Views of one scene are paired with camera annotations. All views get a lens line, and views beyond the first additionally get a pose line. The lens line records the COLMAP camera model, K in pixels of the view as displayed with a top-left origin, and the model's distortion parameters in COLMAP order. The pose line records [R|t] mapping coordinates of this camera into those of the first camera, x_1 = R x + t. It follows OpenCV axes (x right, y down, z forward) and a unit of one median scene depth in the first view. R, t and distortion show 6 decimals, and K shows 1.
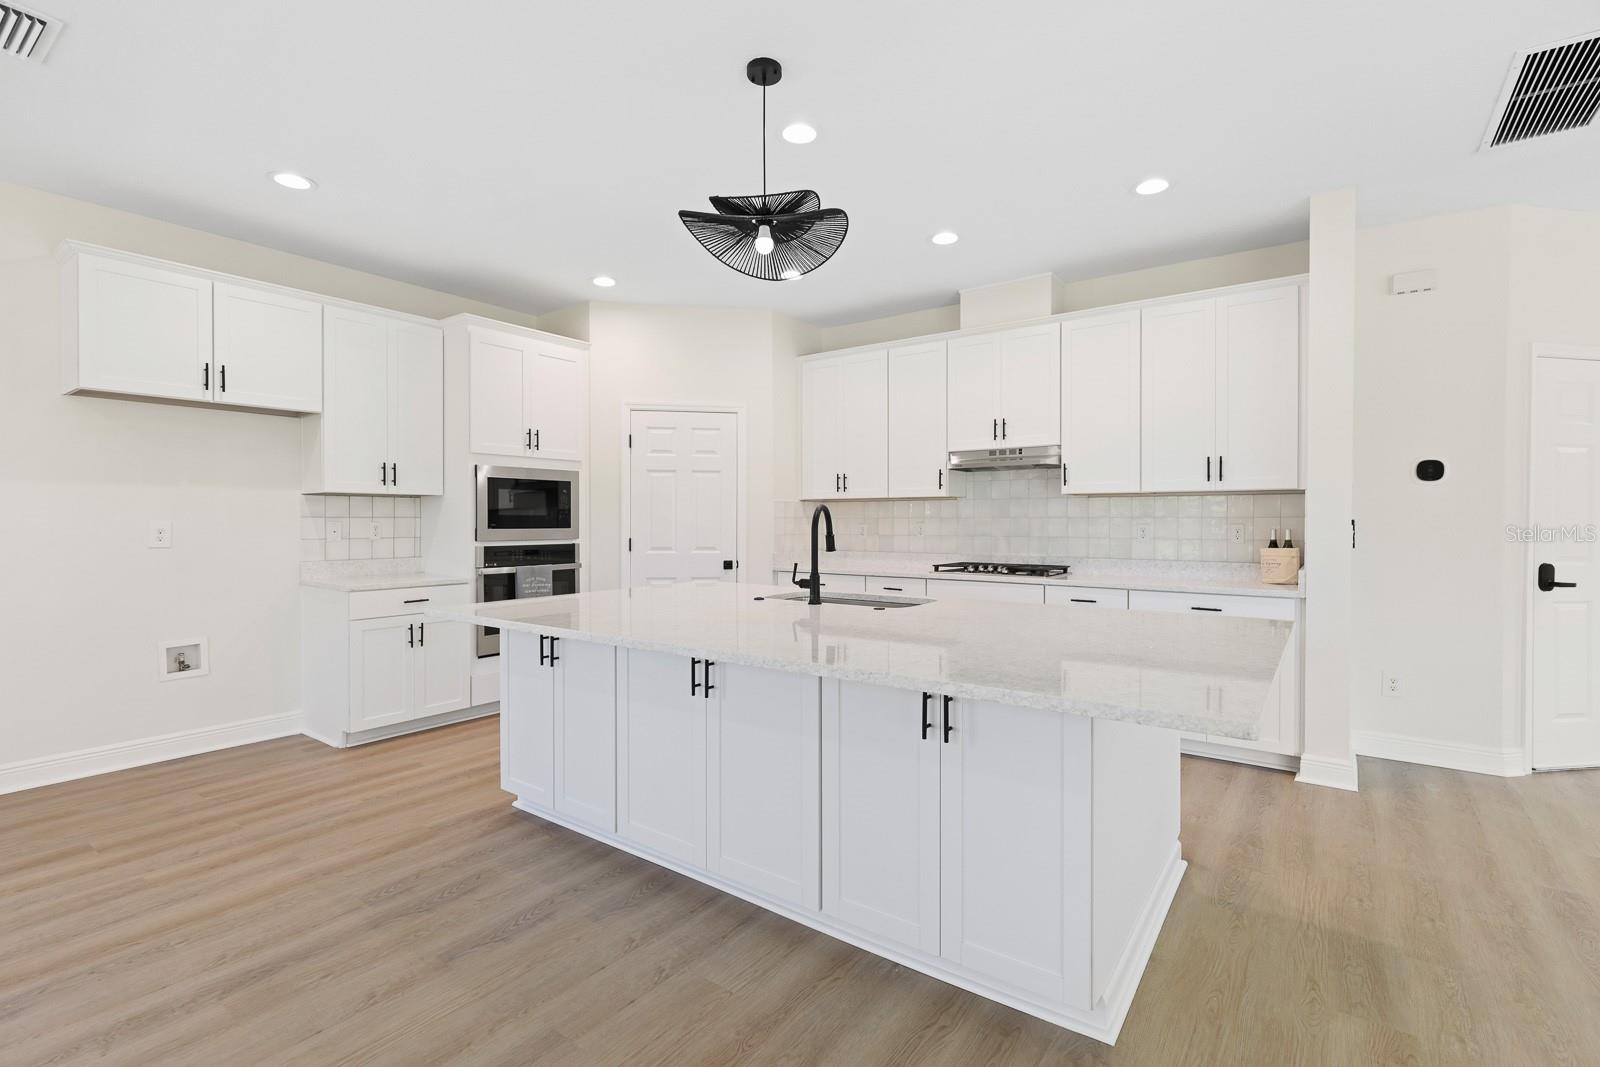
lens RADIAL K [[732.2, 0, 804.2], [0, 732.2, 521.6], [0, 0, 1]] dist [0.000257, 0.000074]
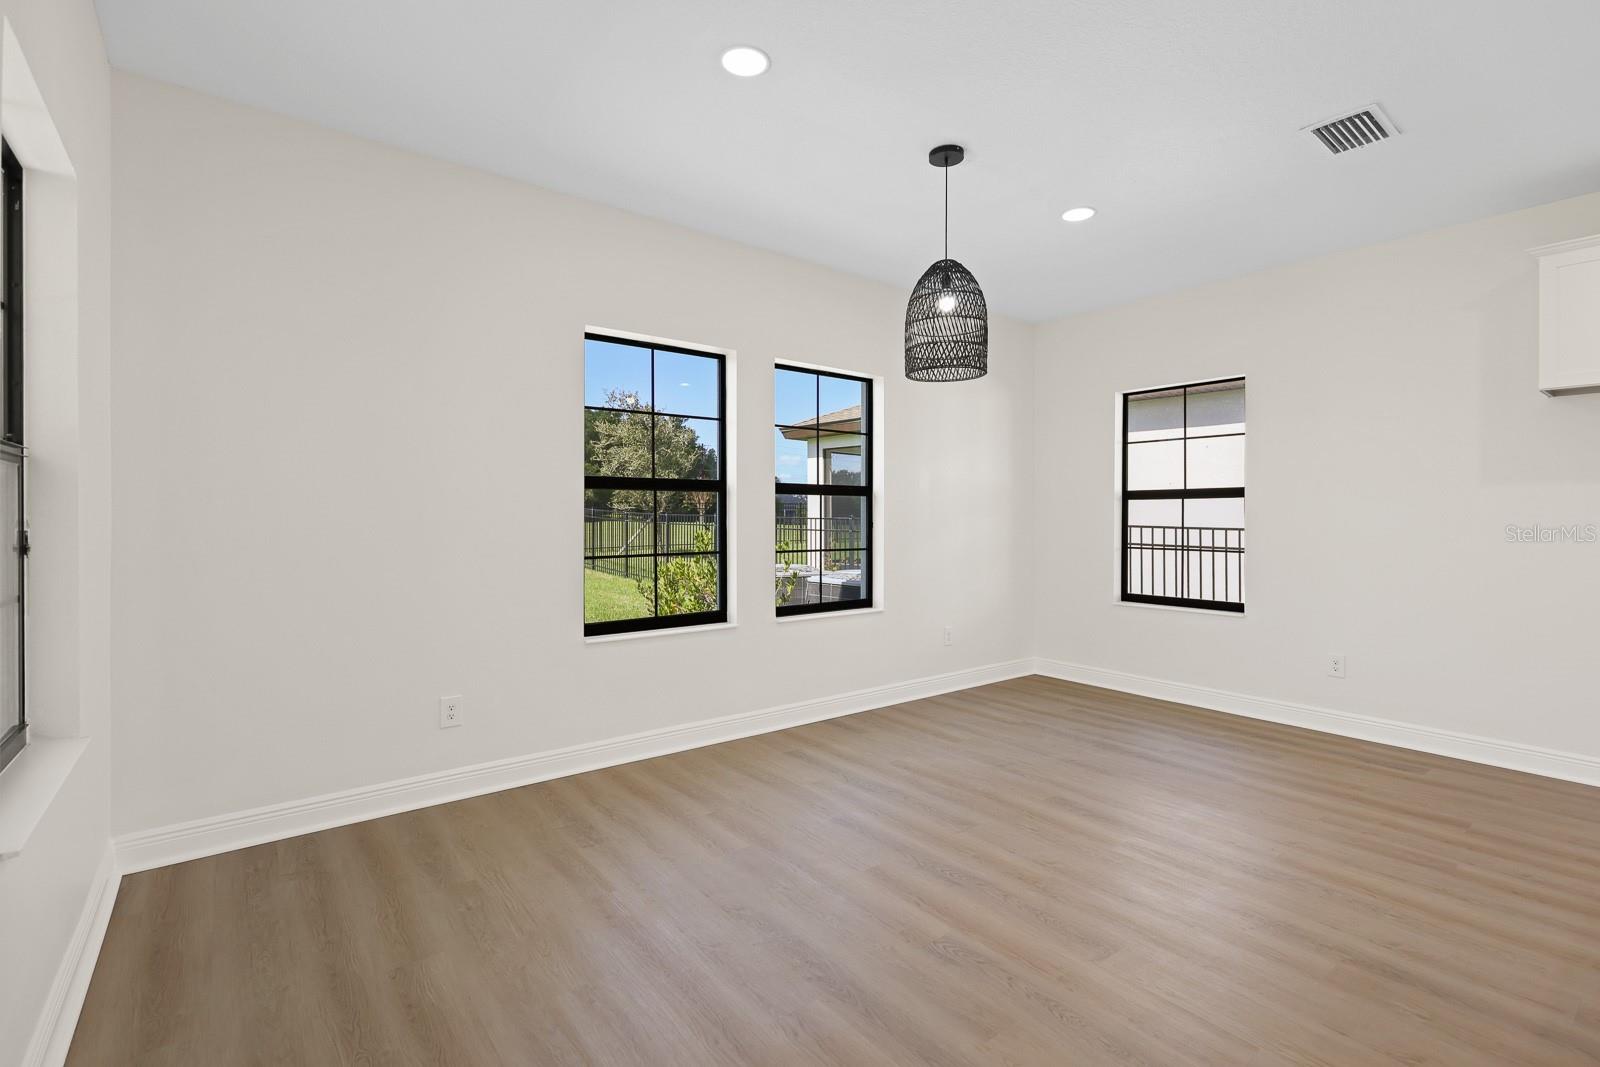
lens RADIAL K [[732.3, 0, 802.2], [0, 732.3, 507.4], [0, 0, 1]] dist [-0.002039, -0.000327]
pose [[-0.272863, -0.009548, -0.962006, 0.213483], [-0.006794, 0.999945, -0.007998, -0.003295], [0.962029, 0.004353, -0.272912, 0.236766]]
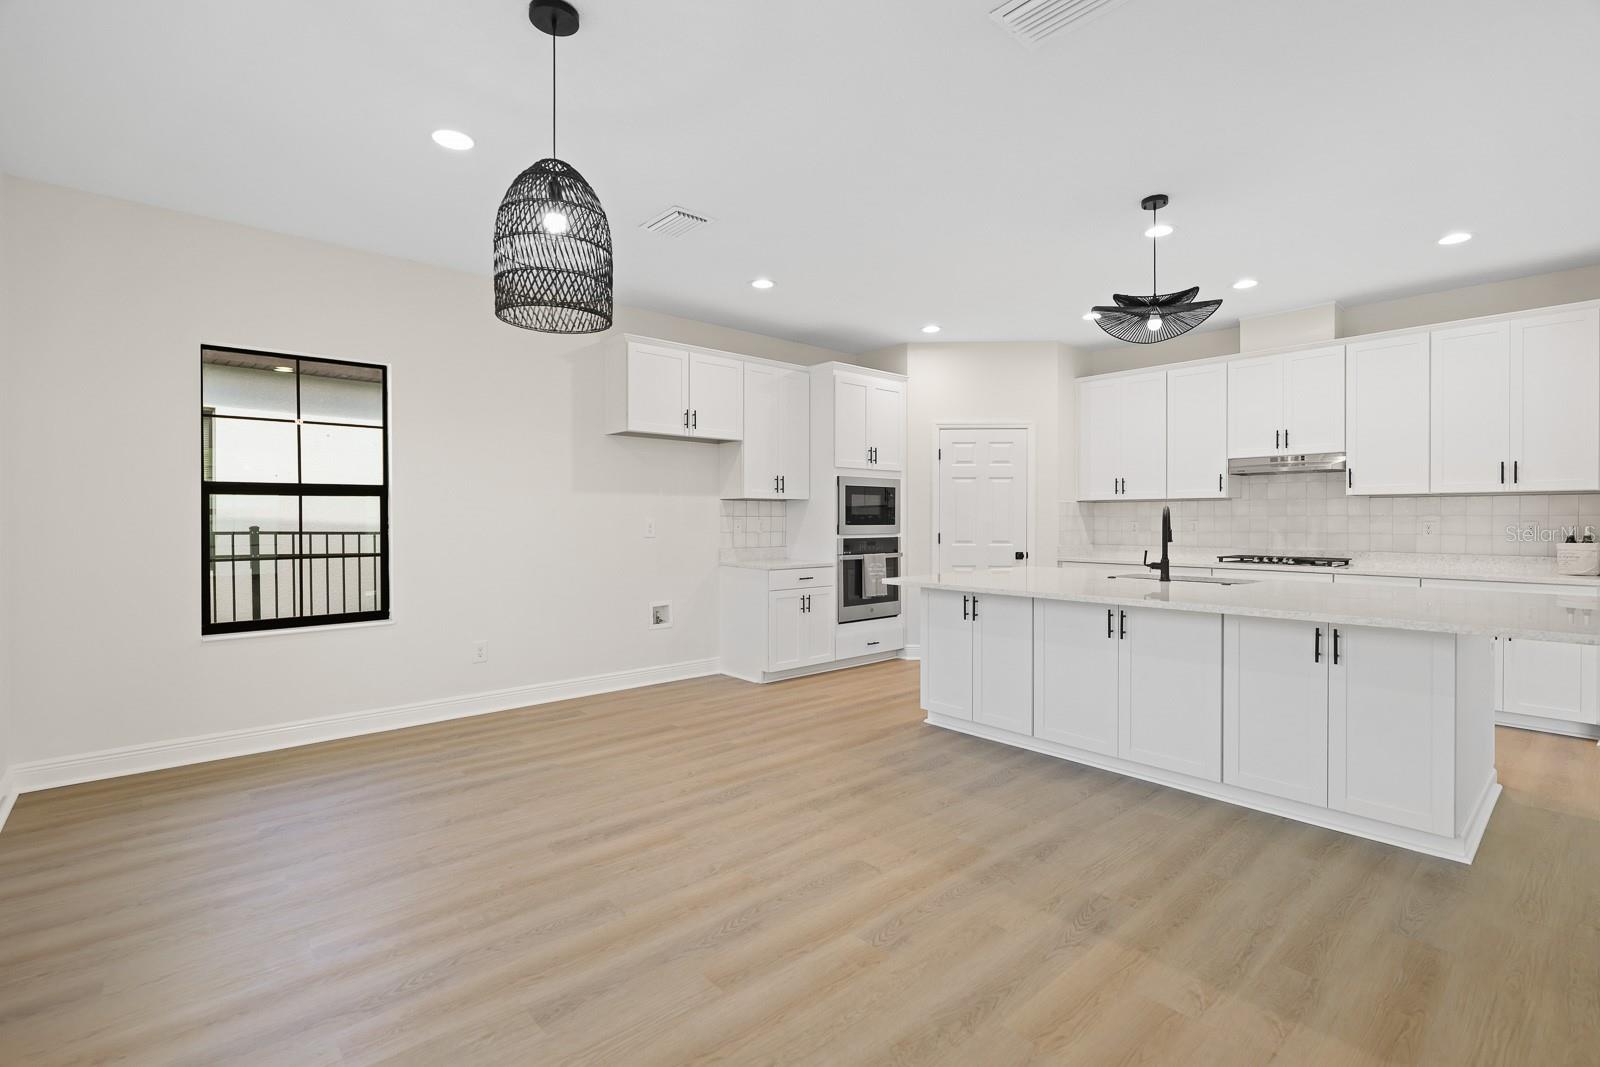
lens RADIAL K [[732.2, 0, 804.2], [0, 732.2, 521.6], [0, 0, 1]] dist [0.000257, 0.000074]
pose [[0.977130, 0.000479, -0.212642, -0.247323], [-0.000093, 0.999998, 0.001828, 0.001543], [0.212642, -0.001766, 0.977128, -0.316935]]
